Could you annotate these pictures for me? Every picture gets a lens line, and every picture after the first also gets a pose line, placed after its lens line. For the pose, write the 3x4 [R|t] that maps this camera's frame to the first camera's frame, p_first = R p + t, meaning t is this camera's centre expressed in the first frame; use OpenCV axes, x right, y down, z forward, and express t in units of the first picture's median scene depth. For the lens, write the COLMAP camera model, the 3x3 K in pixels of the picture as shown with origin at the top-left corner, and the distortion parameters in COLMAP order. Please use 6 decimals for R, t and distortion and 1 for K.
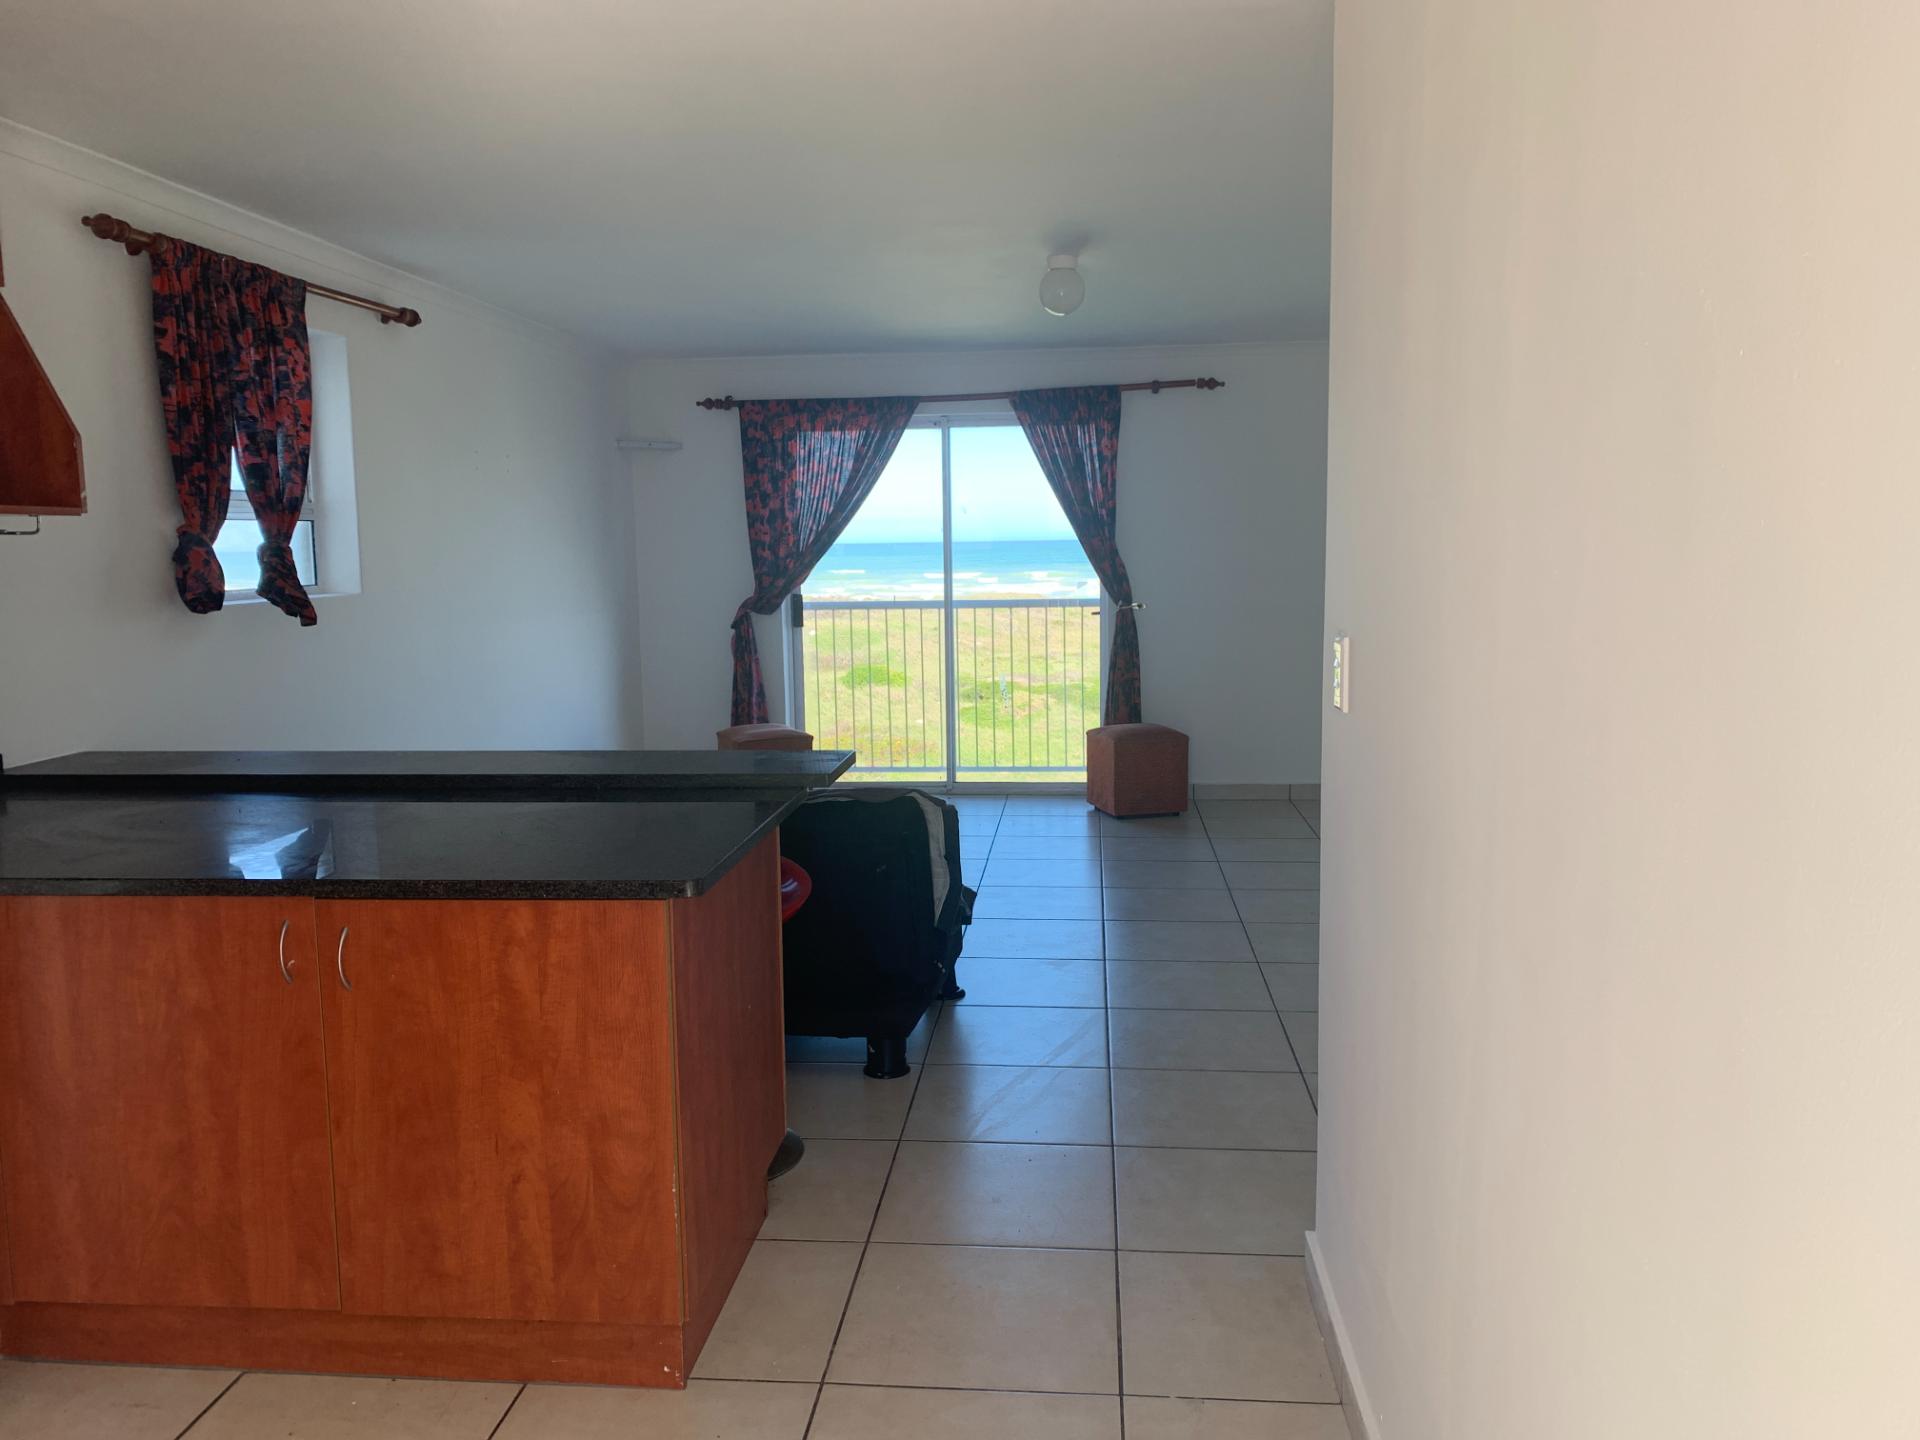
lens RADIAL K [[1475.4, 0, 948.8], [0, 1475.4, 708.0], [0, 0, 1]] dist [0.049917, -0.061483]
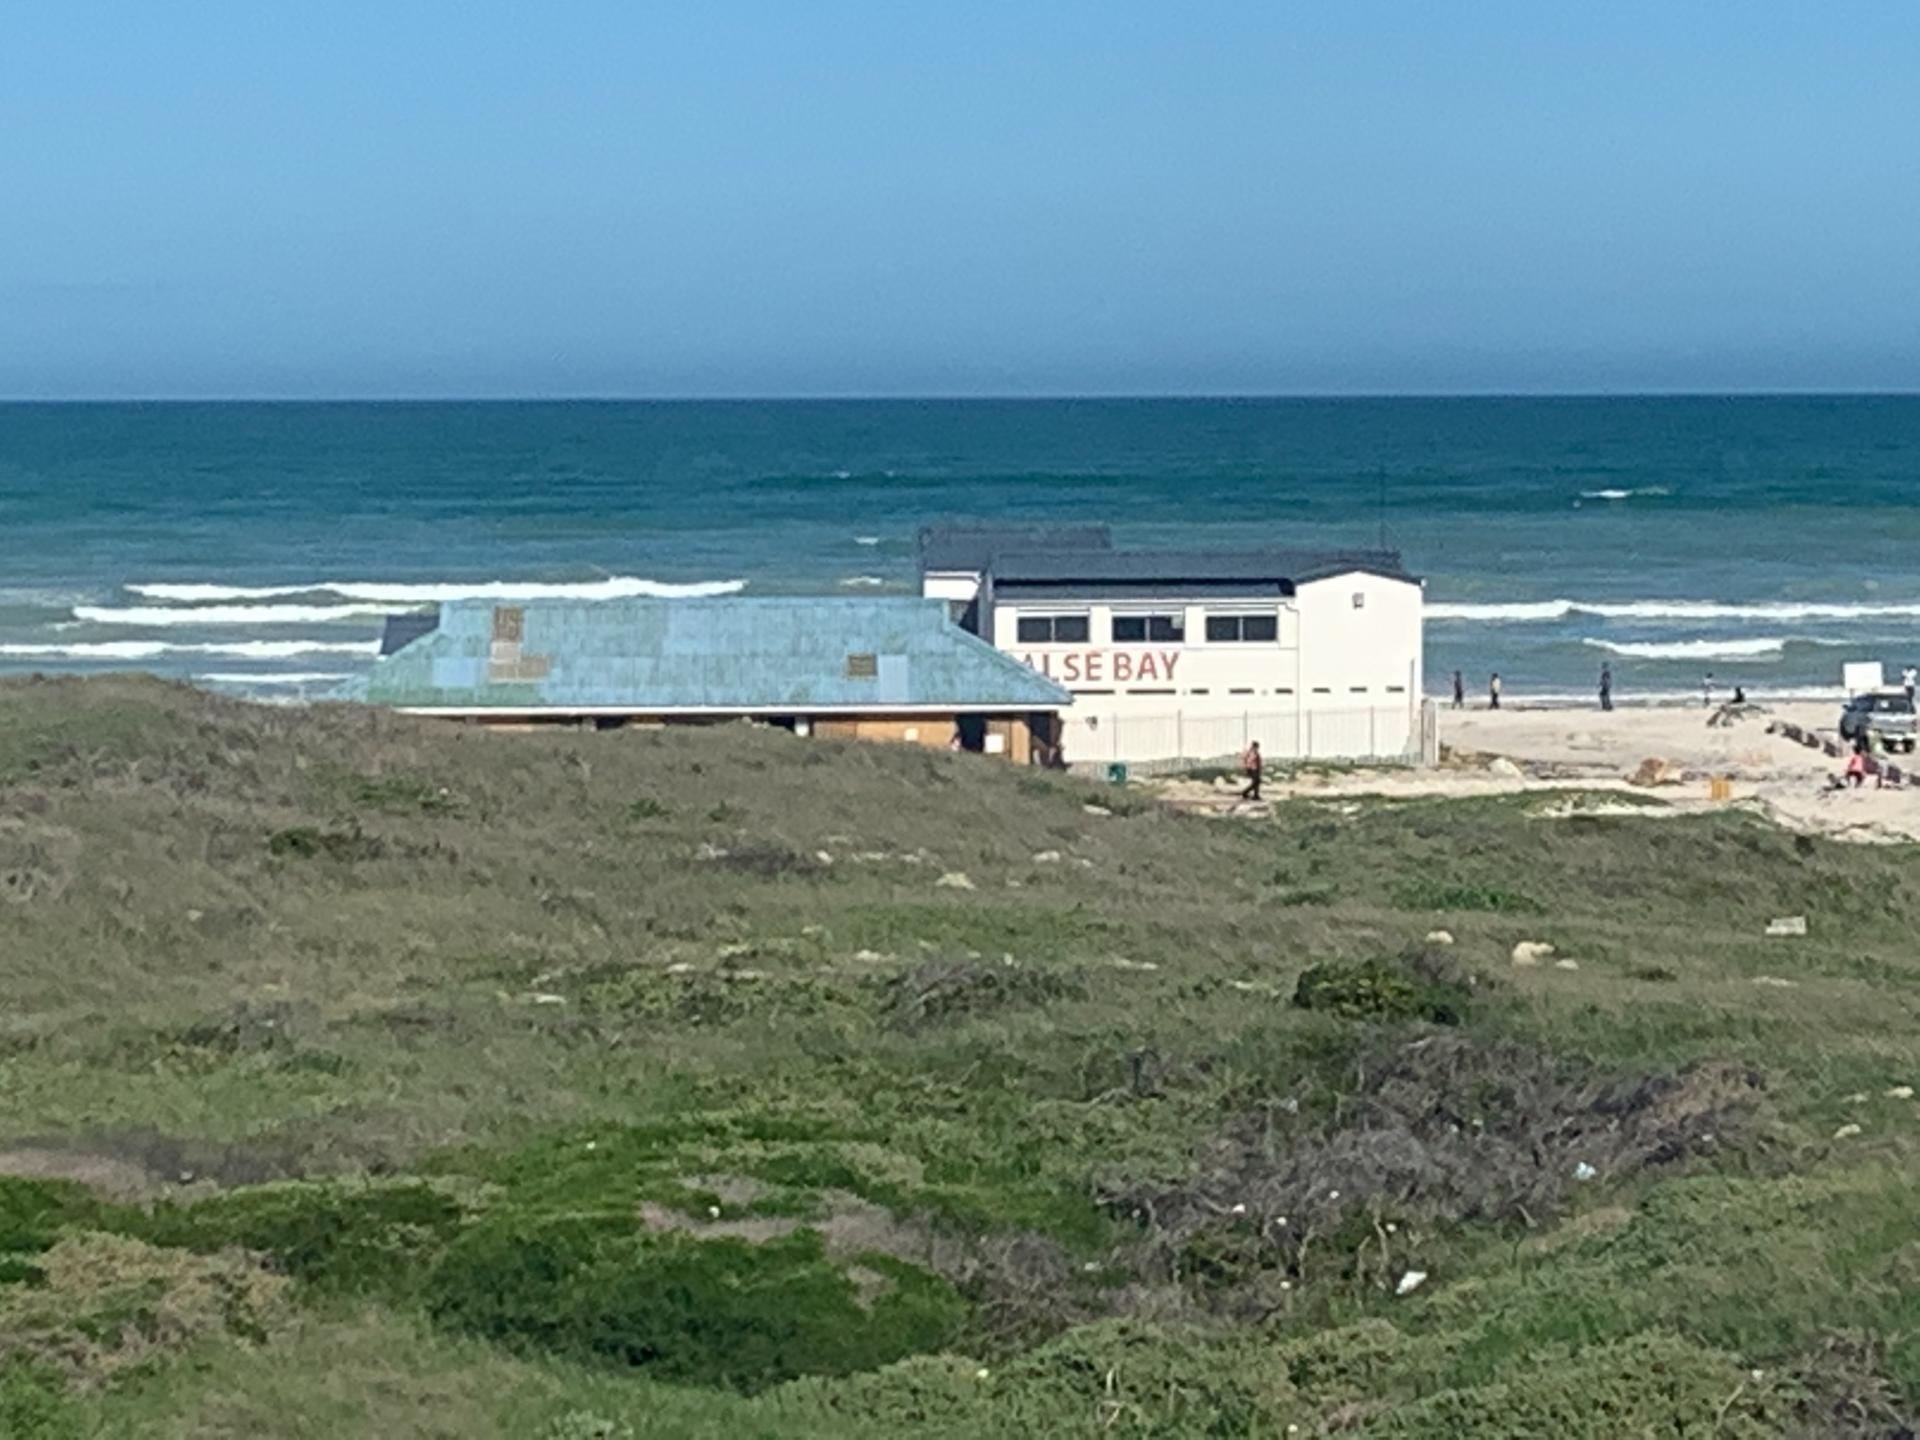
lens RADIAL K [[7338.2, 0, 965.5], [0, 7338.2, 719.5], [0, 0, 1]] dist [0.193921, 0.000000]
pose [[0.985961, 0.002501, 0.166956, 0.033506], [0.009374, 0.997482, -0.070302, -0.119575], [-0.166711, 0.070881, 0.983455, 1.029025]]
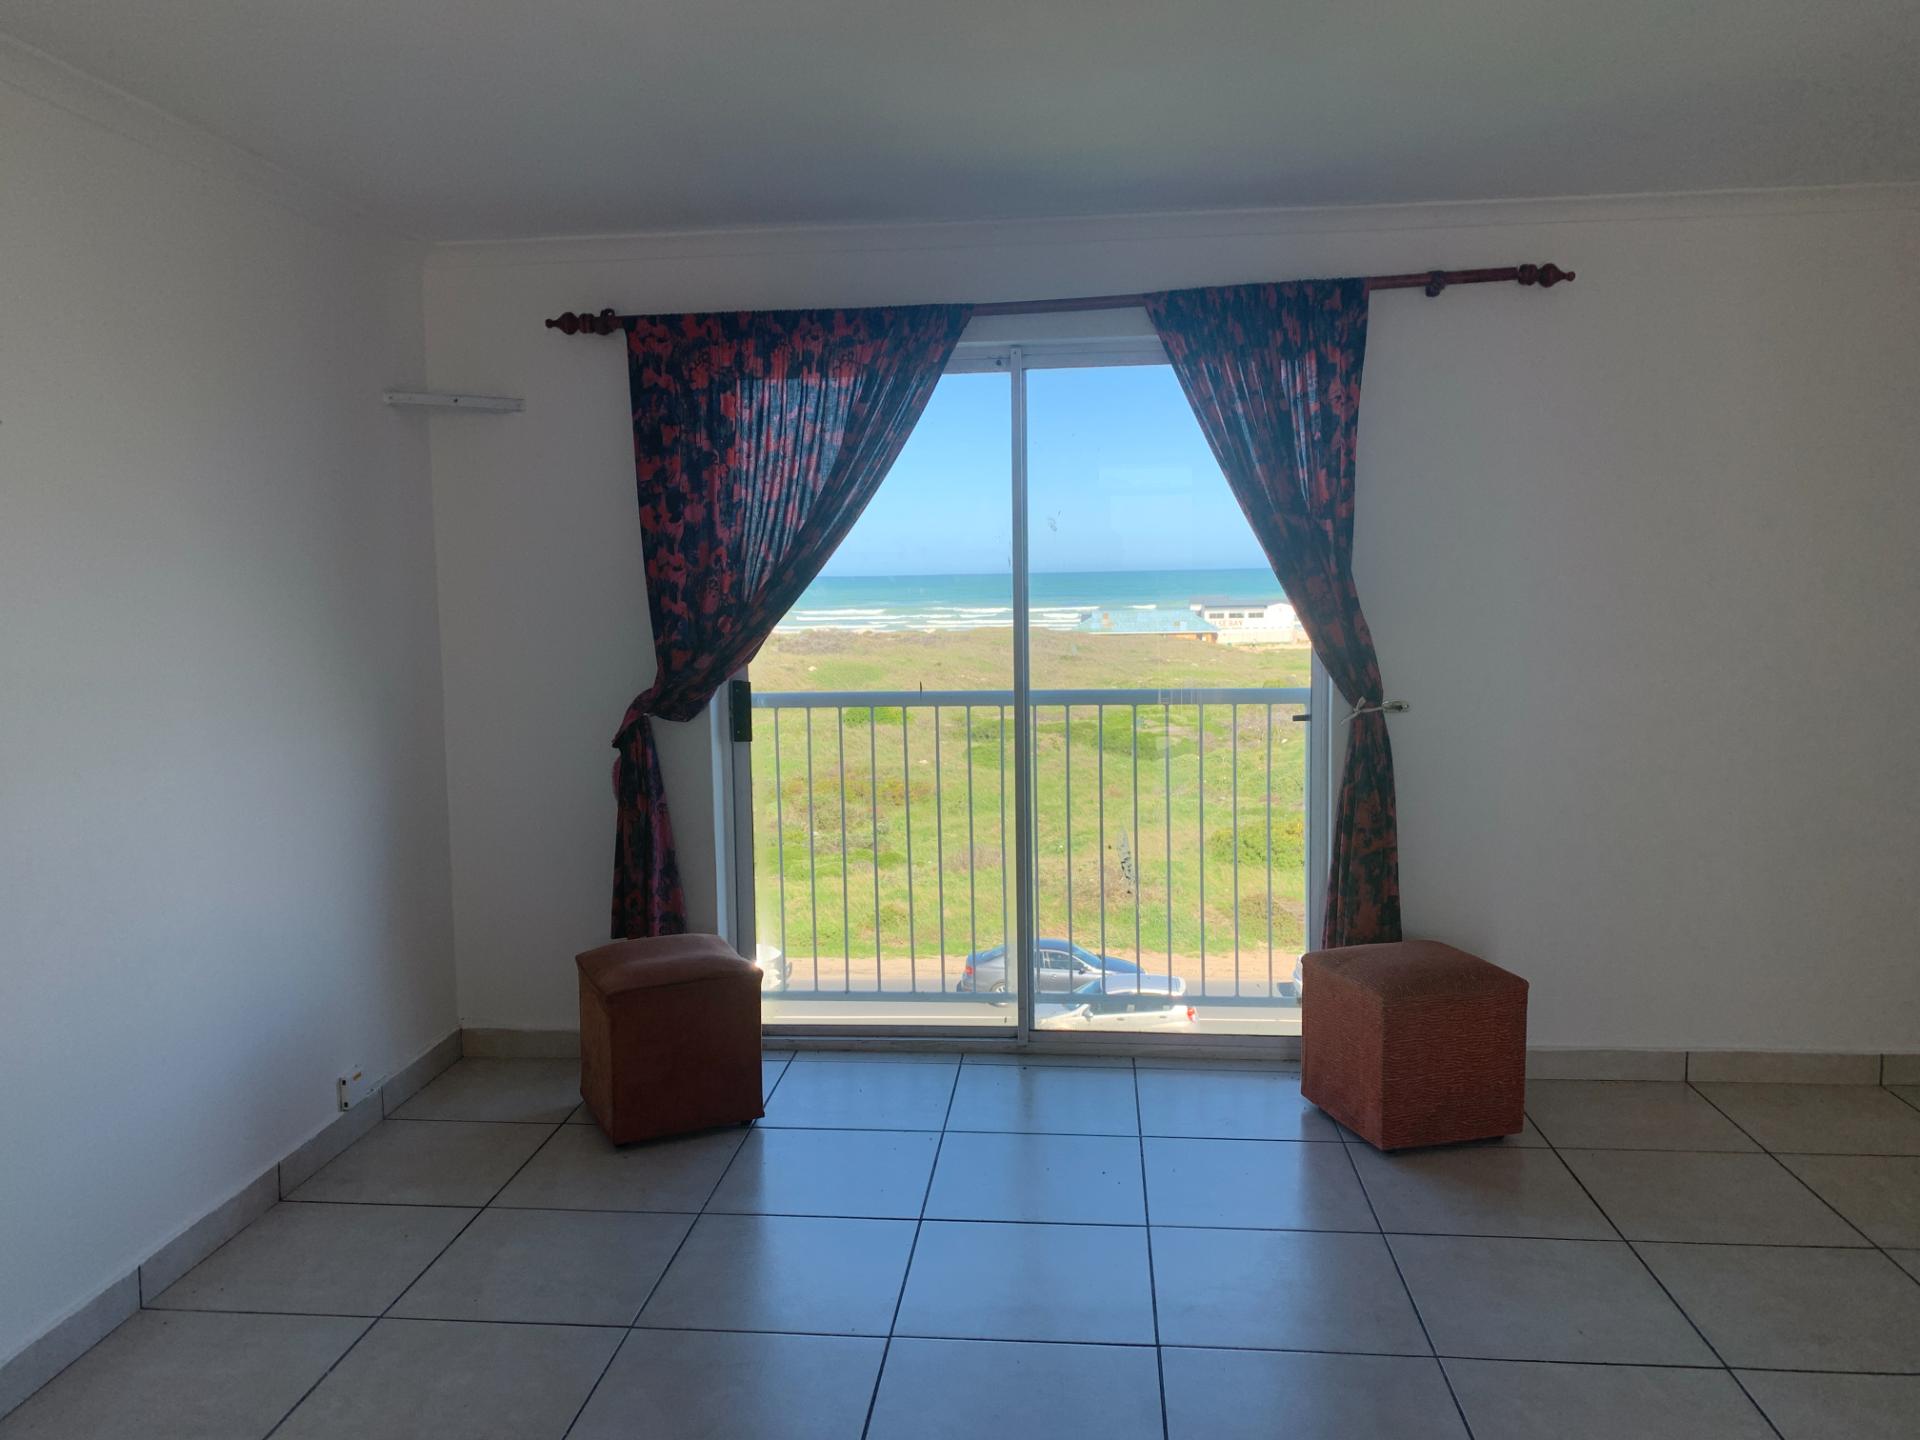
lens RADIAL K [[1475.4, 0, 966.3], [0, 1475.4, 703.6], [0, 0, 1]] dist [0.049917, -0.061483]
pose [[0.999933, -0.001870, 0.011403, -0.027272], [0.002154, 0.999686, -0.024974, -0.057000], [-0.011353, 0.024997, 0.999623, 0.475372]]
